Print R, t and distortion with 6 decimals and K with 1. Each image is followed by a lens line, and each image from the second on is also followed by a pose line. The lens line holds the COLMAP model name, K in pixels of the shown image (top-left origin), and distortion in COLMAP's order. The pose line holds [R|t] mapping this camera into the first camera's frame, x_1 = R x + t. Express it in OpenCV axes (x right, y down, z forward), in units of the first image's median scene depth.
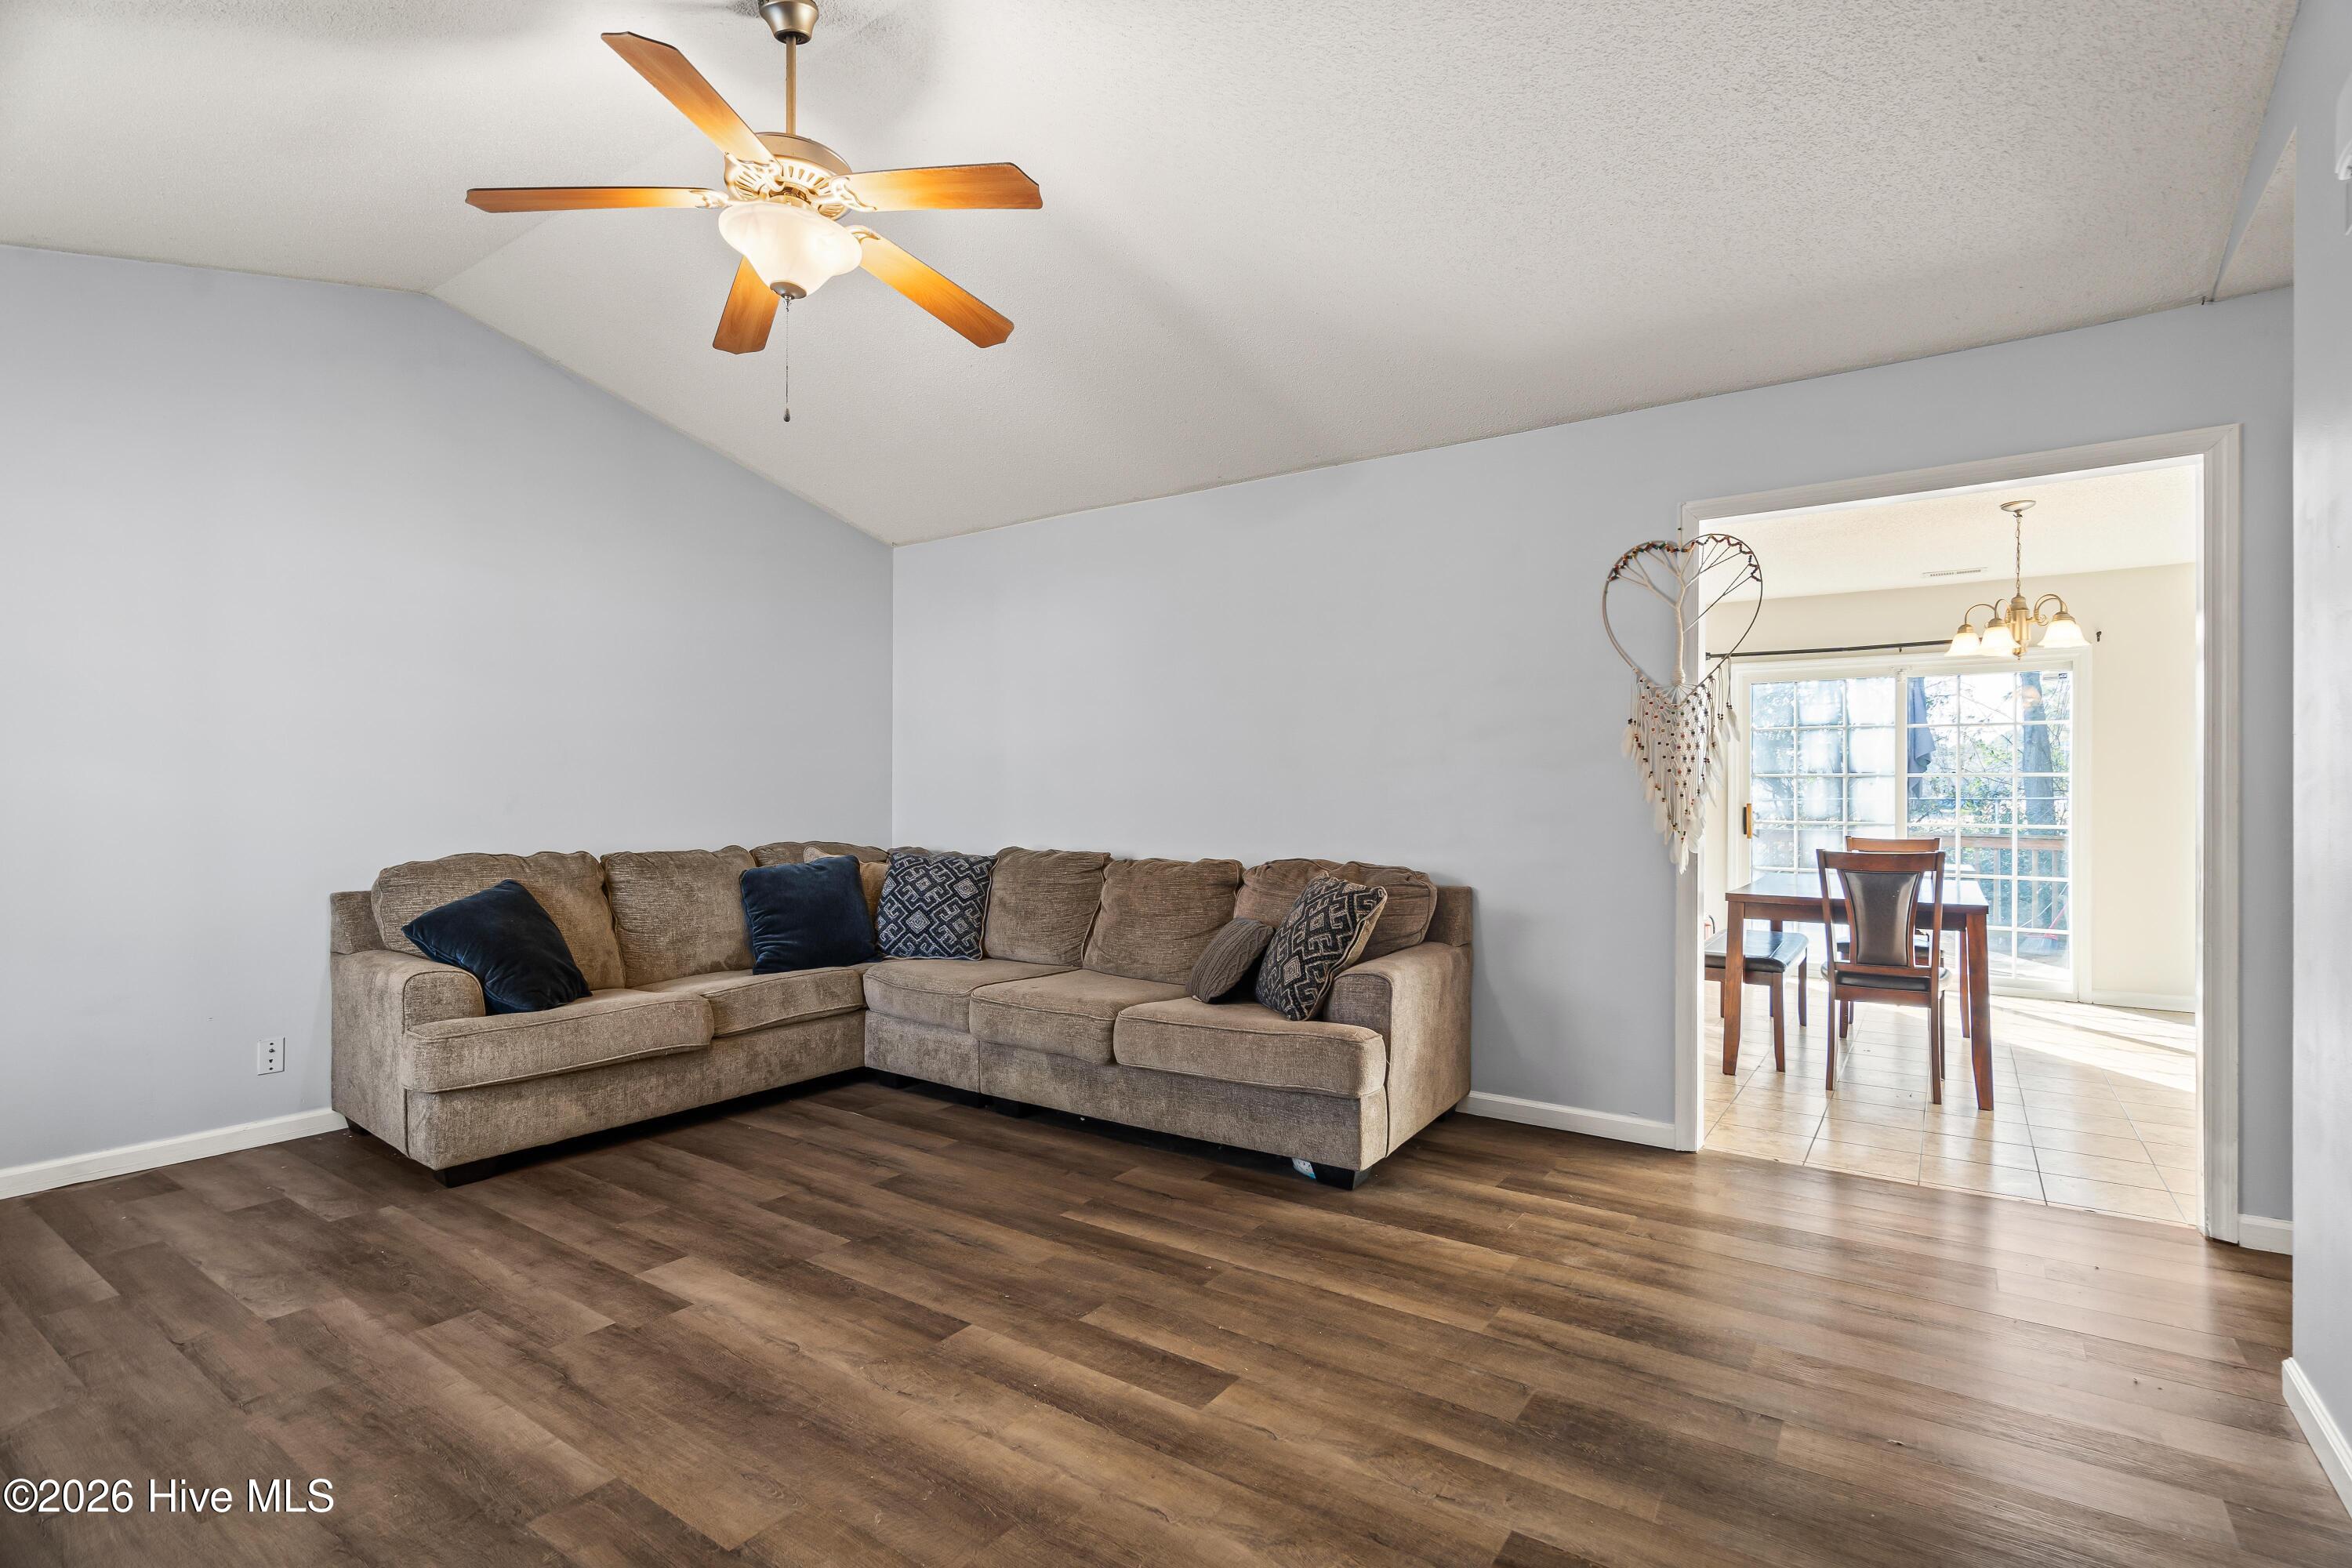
lens RADIAL K [[1102.8, 0, 1173.8], [0, 1102.8, 778.4], [0, 0, 1]] dist [-0.001895, -0.000926]
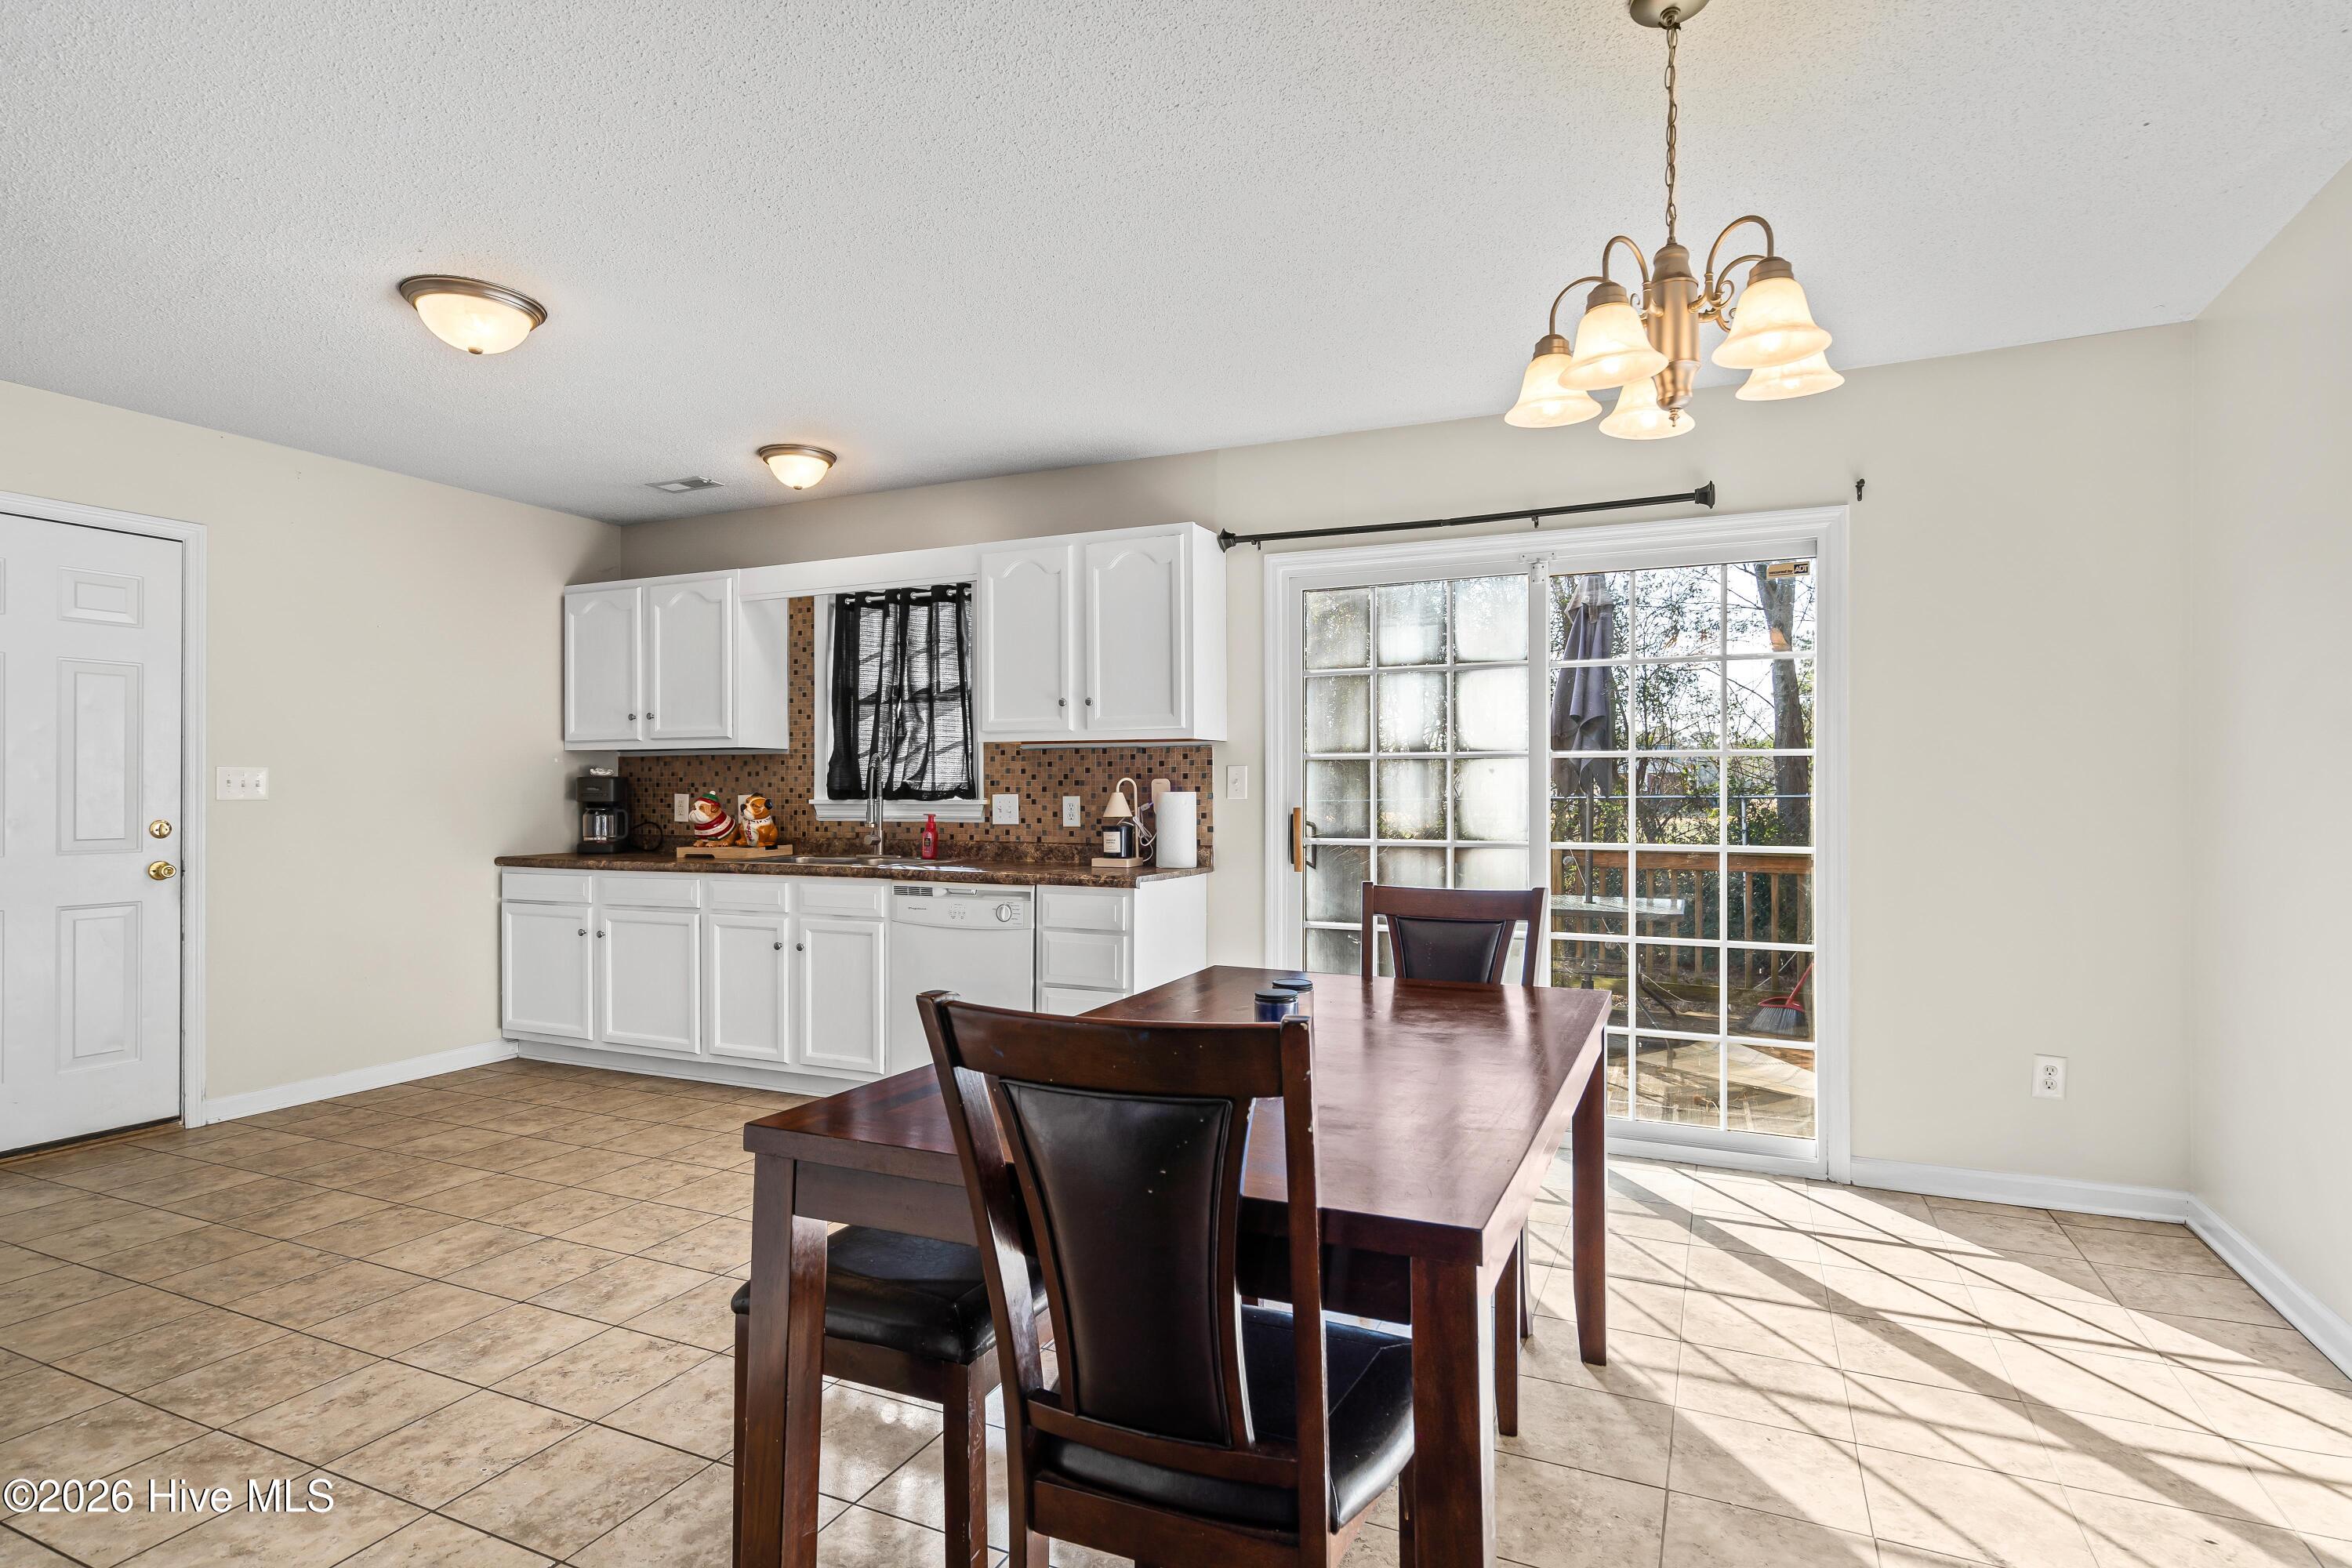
lens RADIAL K [[1212.1, 0, 1180.2], [0, 1212.1, 784.9], [0, 0, 1]] dist [0.000862, 0.002064]
pose [[0.982143, -0.005121, 0.188068, 0.383291], [0.004329, 0.999980, 0.004621, 0.008735], [-0.188088, -0.003724, 0.982145, 0.458191]]
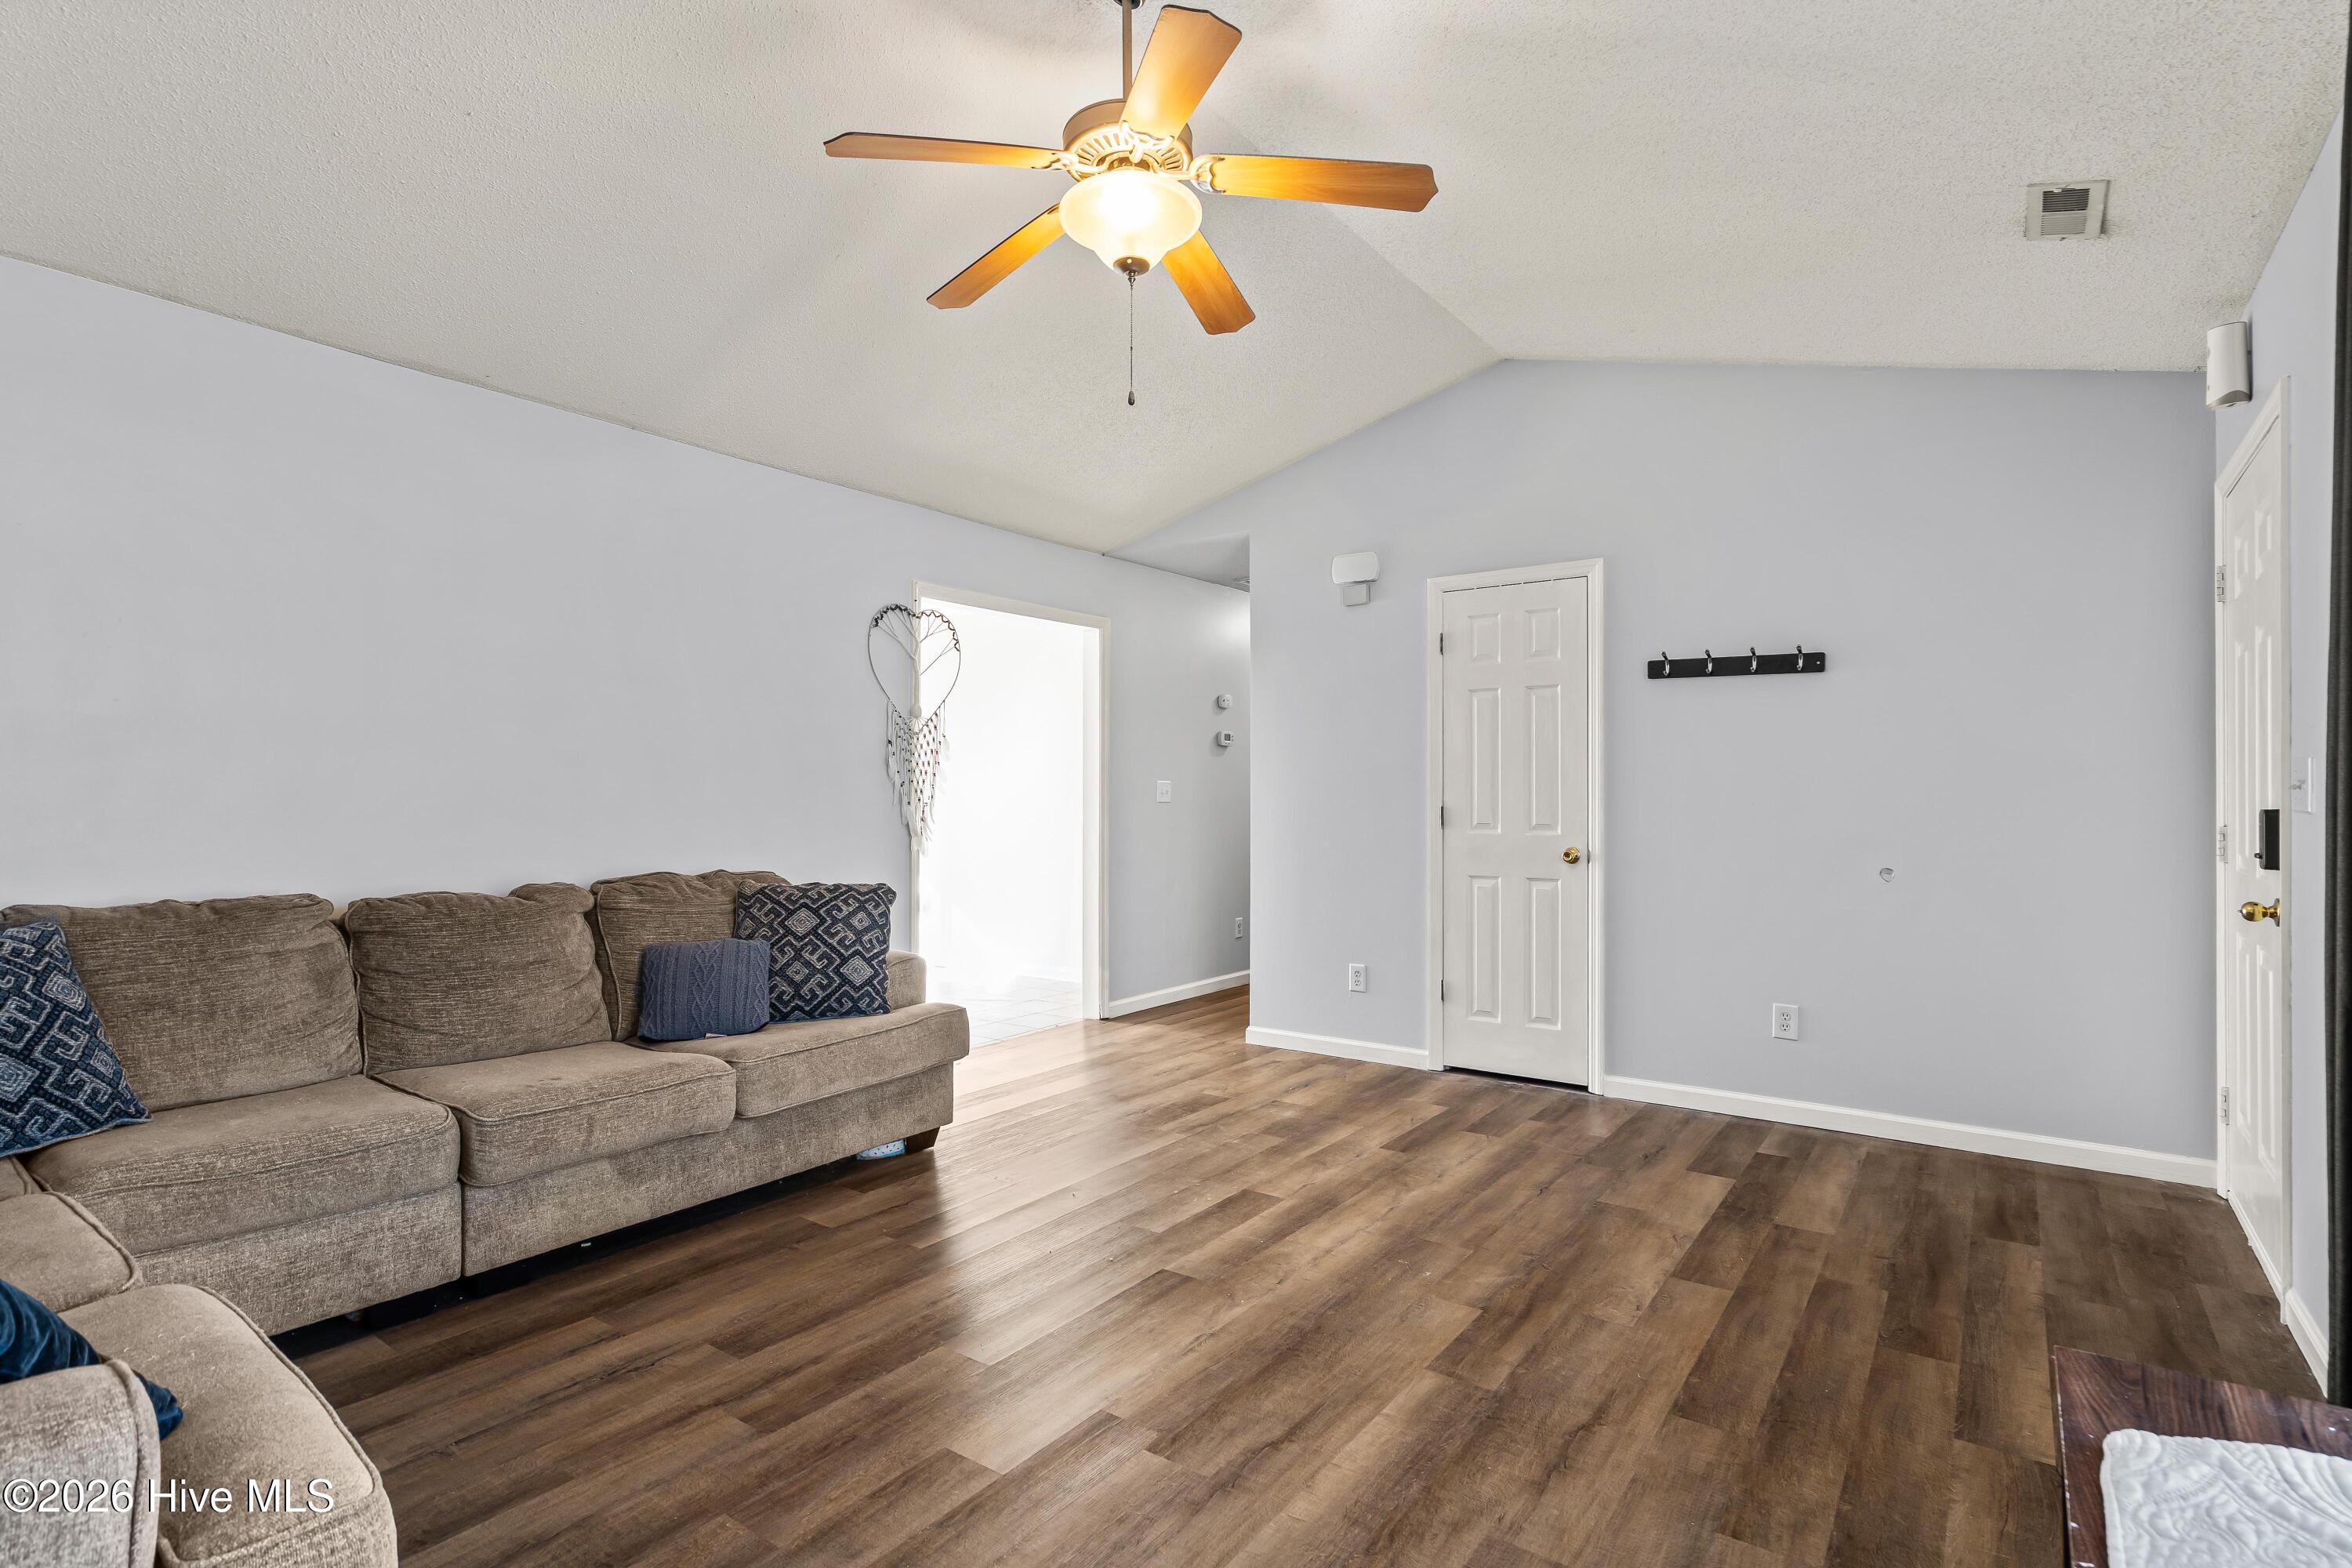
lens RADIAL K [[1149.2, 0, 1178.8], [0, 1149.2, 798.4], [0, 0, 1]] dist [0.001768, 0.001541]
pose [[0.014657, -0.003641, 0.999886, -1.053331], [-0.018771, 0.999816, 0.003916, 0.001529], [-0.999716, -0.018826, 0.014586, 0.748117]]
